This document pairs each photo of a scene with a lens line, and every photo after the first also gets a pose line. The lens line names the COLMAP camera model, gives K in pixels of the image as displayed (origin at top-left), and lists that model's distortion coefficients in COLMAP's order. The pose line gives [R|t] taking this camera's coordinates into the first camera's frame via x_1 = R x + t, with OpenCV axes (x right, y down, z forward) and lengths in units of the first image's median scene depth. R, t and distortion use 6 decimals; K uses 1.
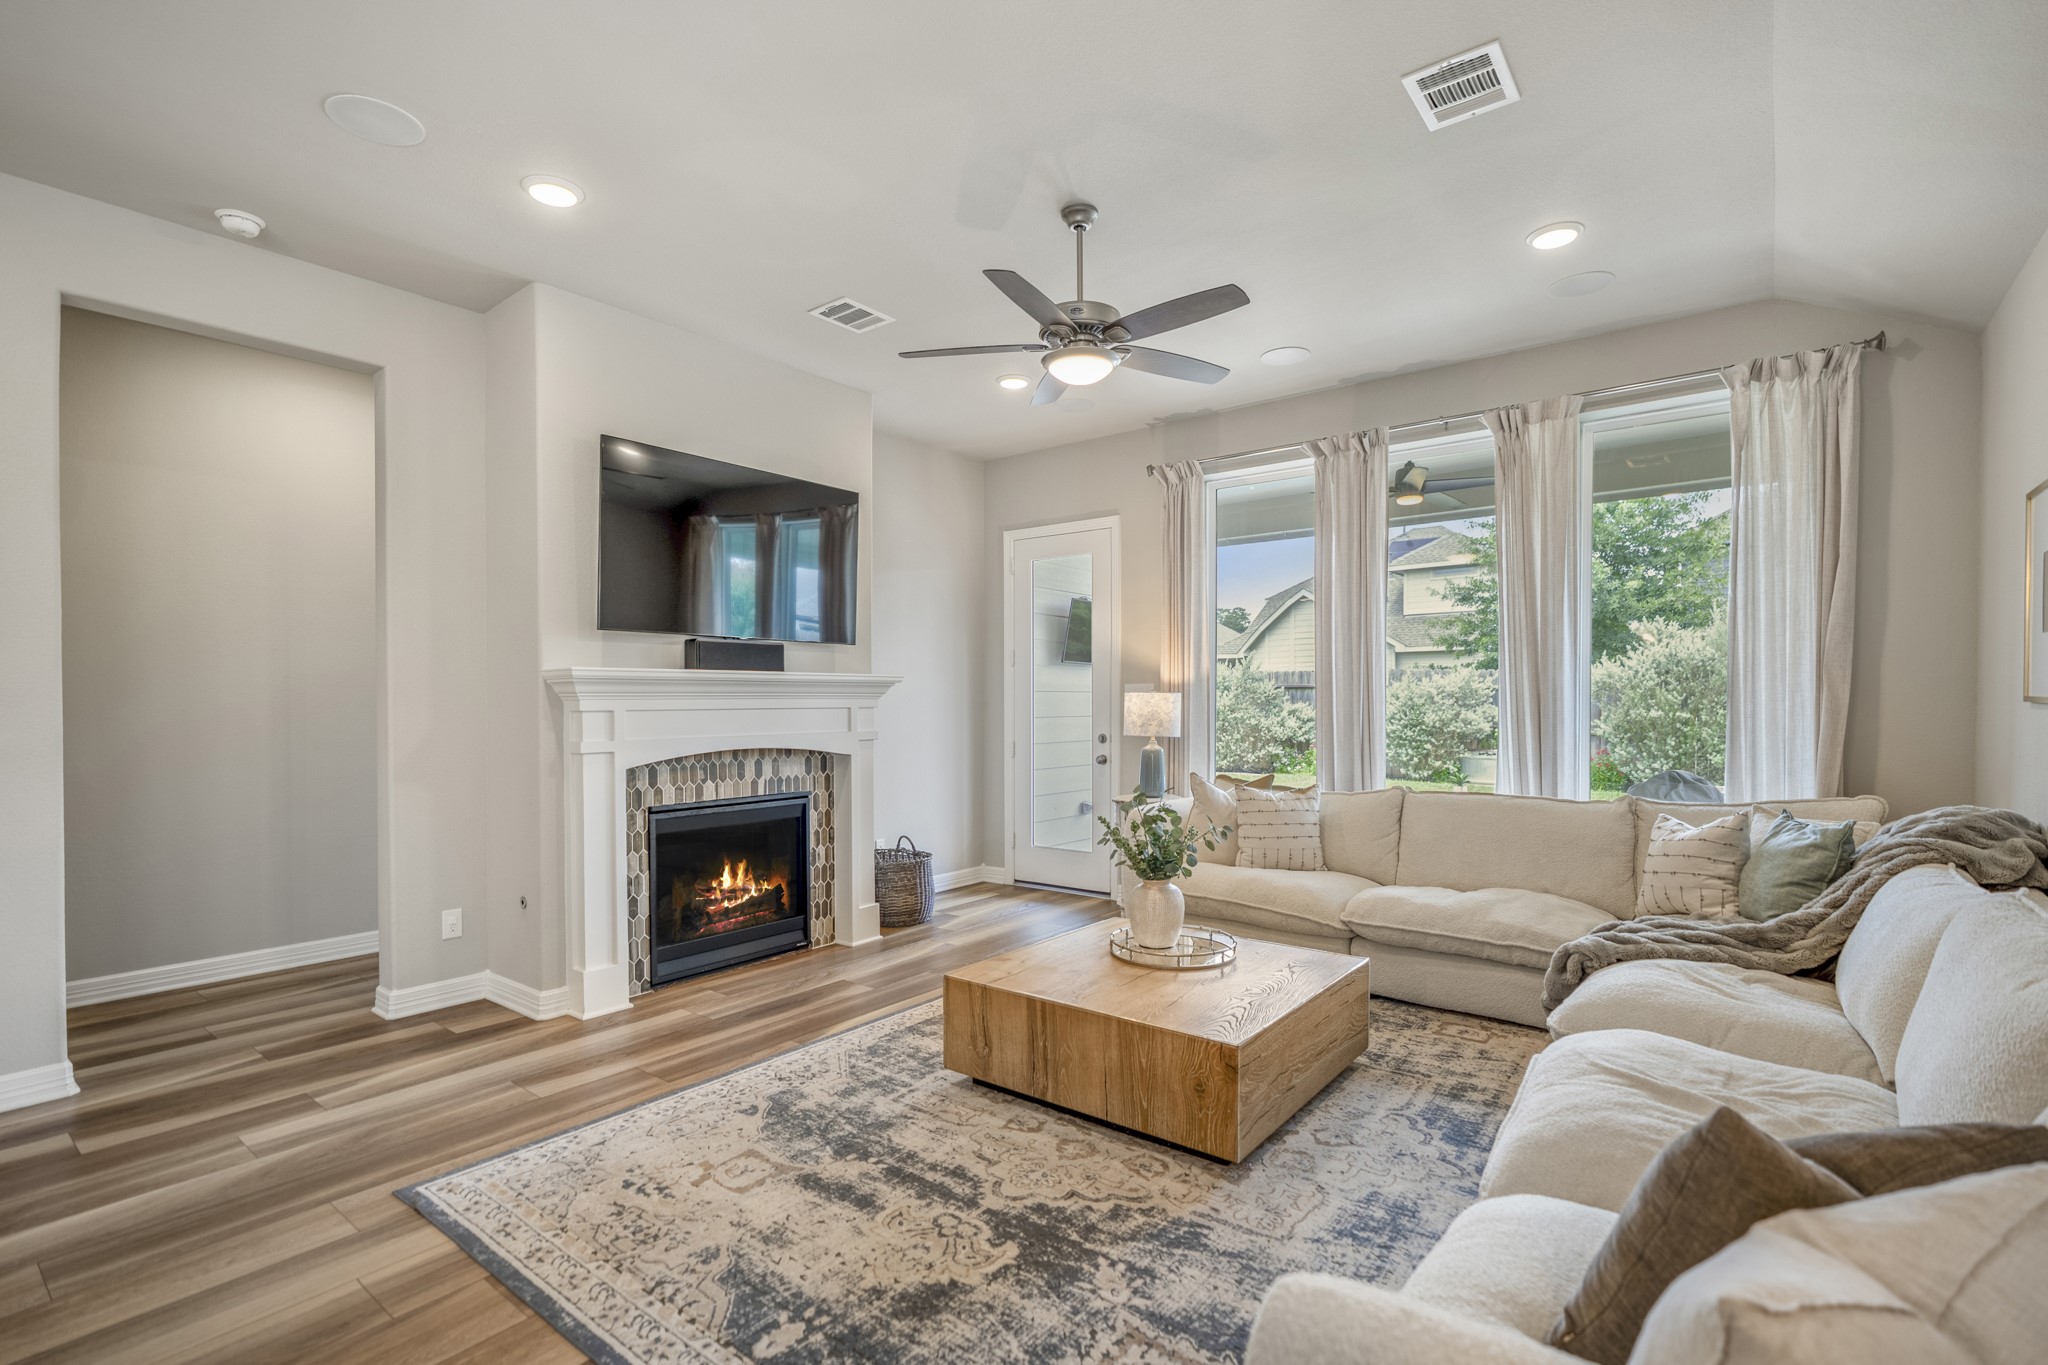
lens RADIAL K [[947.4, 0, 1023.1], [0, 947.4, 713.5], [0, 0, 1]] dist [-0.005015, -0.000164]
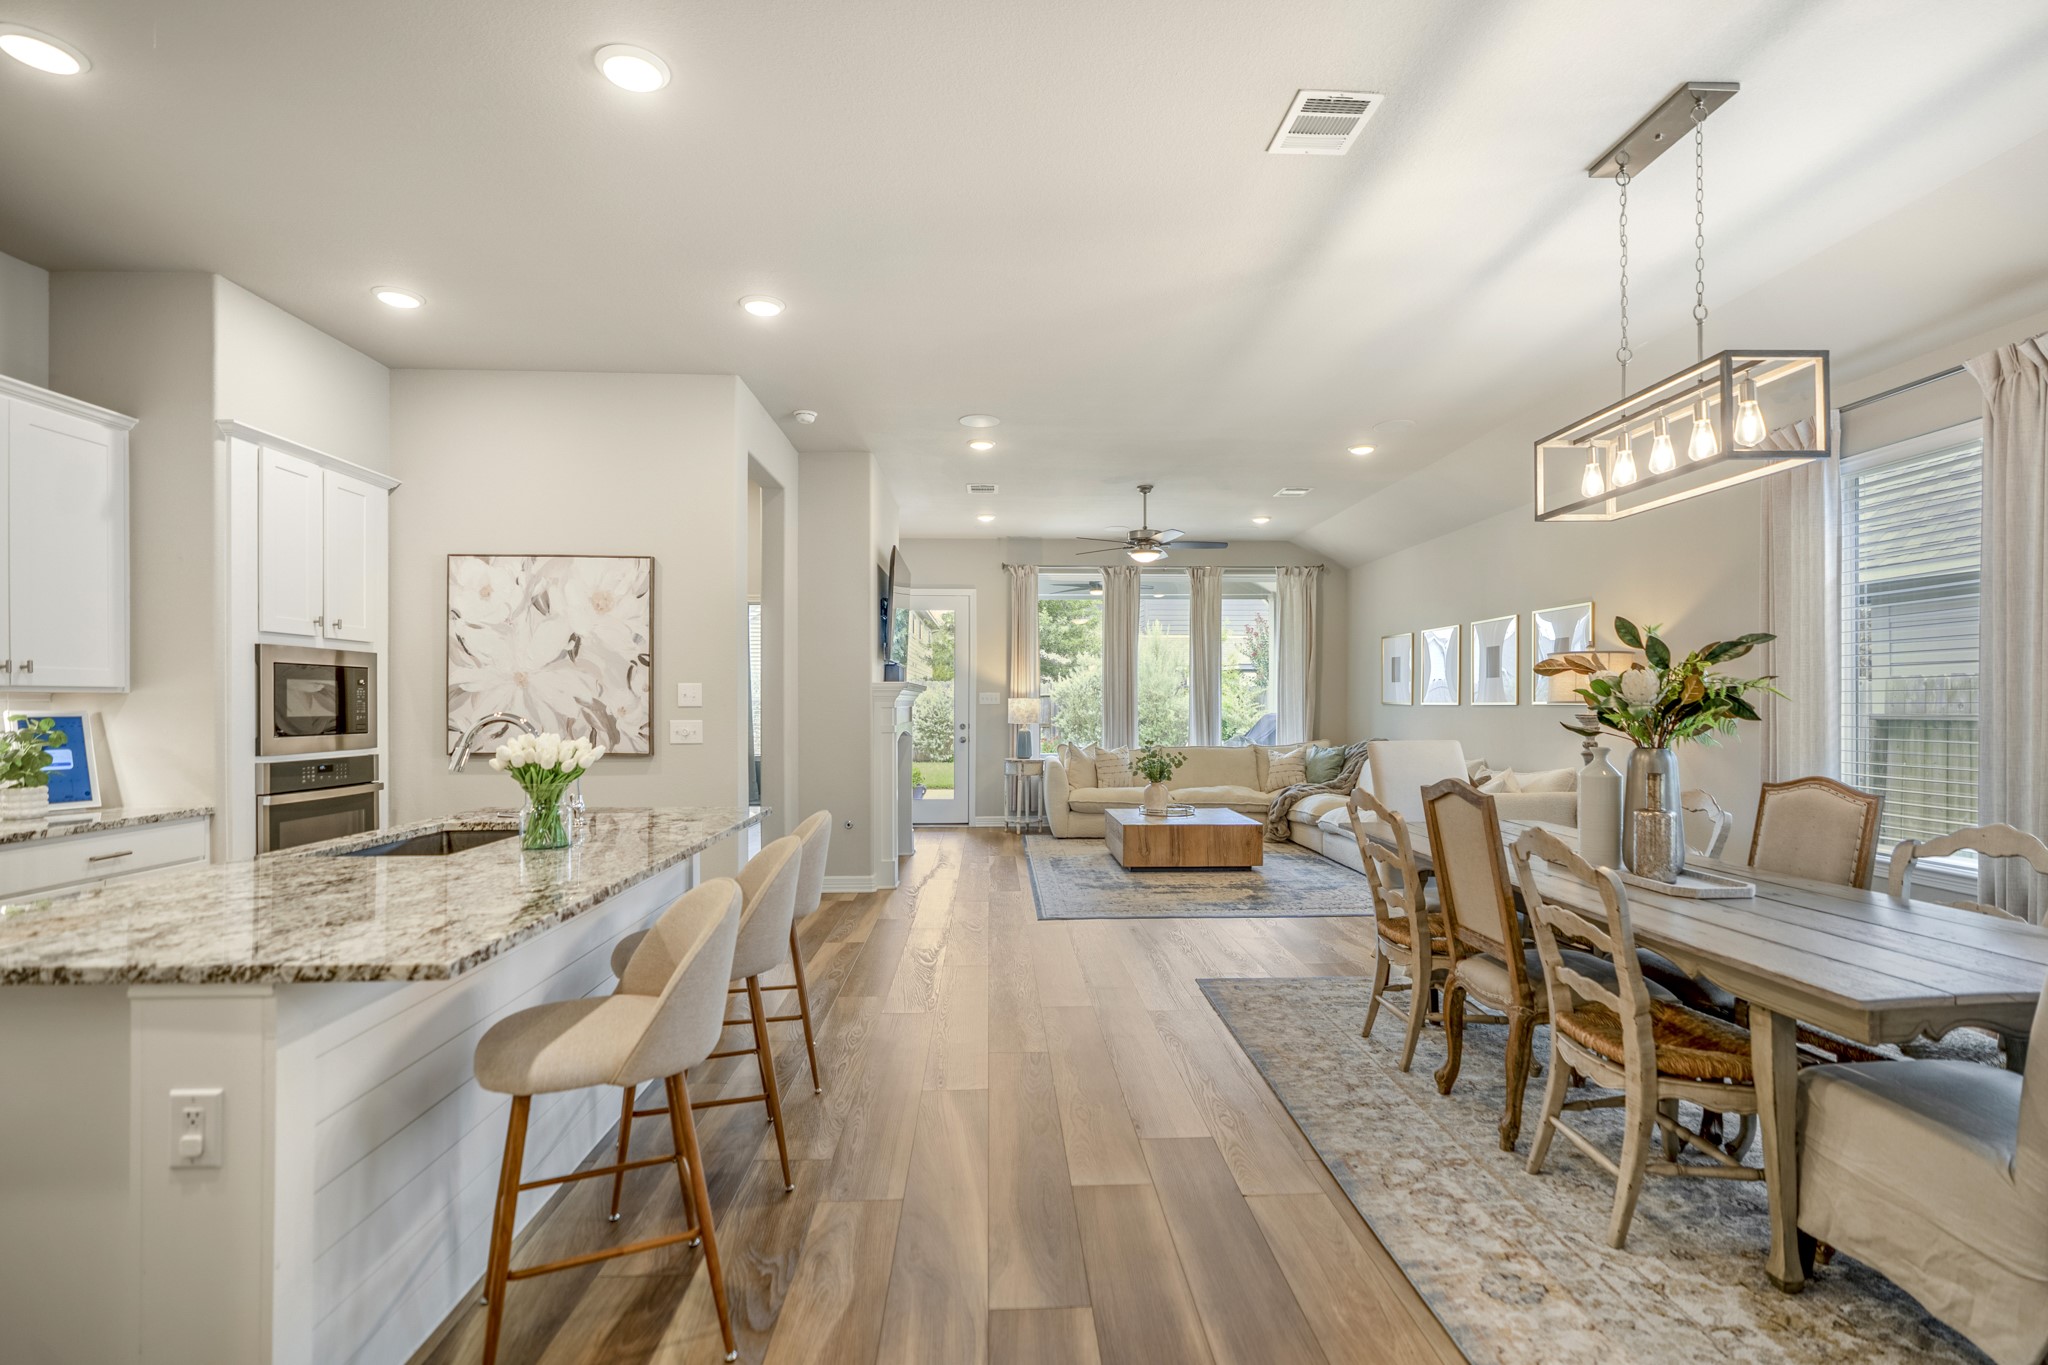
lens RADIAL K [[941.4, 0, 1028.4], [0, 941.4, 699.2], [0, 0, 1]] dist [-0.002422, 0.000406]
pose [[0.761518, 0.006200, 0.648114, -1.263556], [0.006587, 0.999829, -0.017304, 0.012336], [-0.648110, 0.017446, 0.761346, -0.413352]]
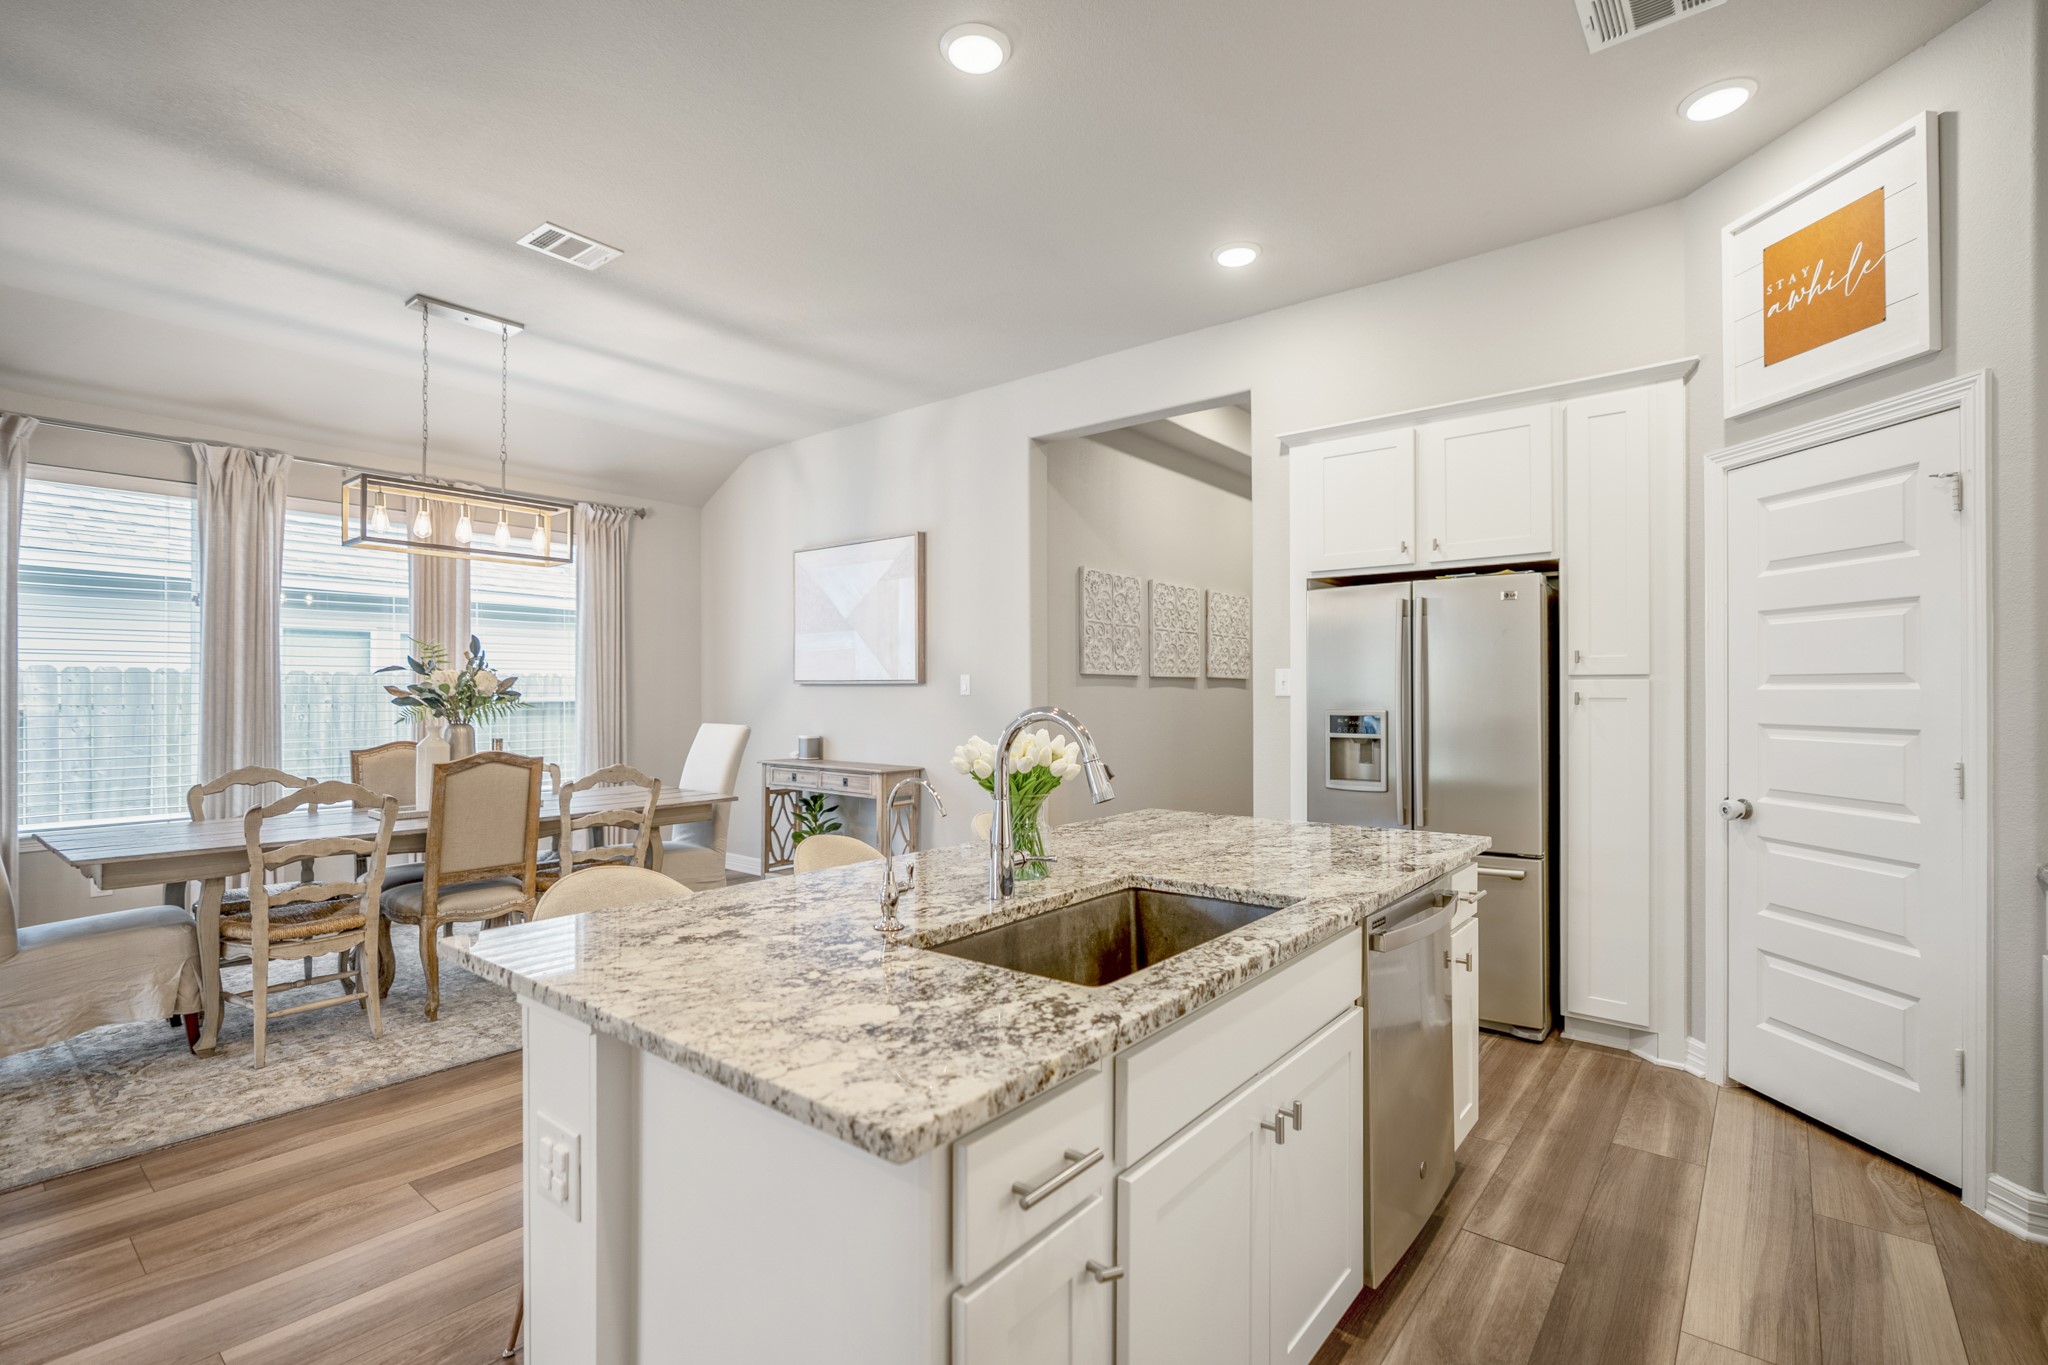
lens RADIAL K [[934.4, 0, 1030.4], [0, 934.4, 686.0], [0, 0, 1]] dist [-0.004563, 0.000325]
pose [[-0.999882, 0.004878, 0.014587, -1.111686], [0.004961, 0.999972, 0.005684, -0.004194], [-0.014559, 0.005755, -0.999877, 0.781881]]
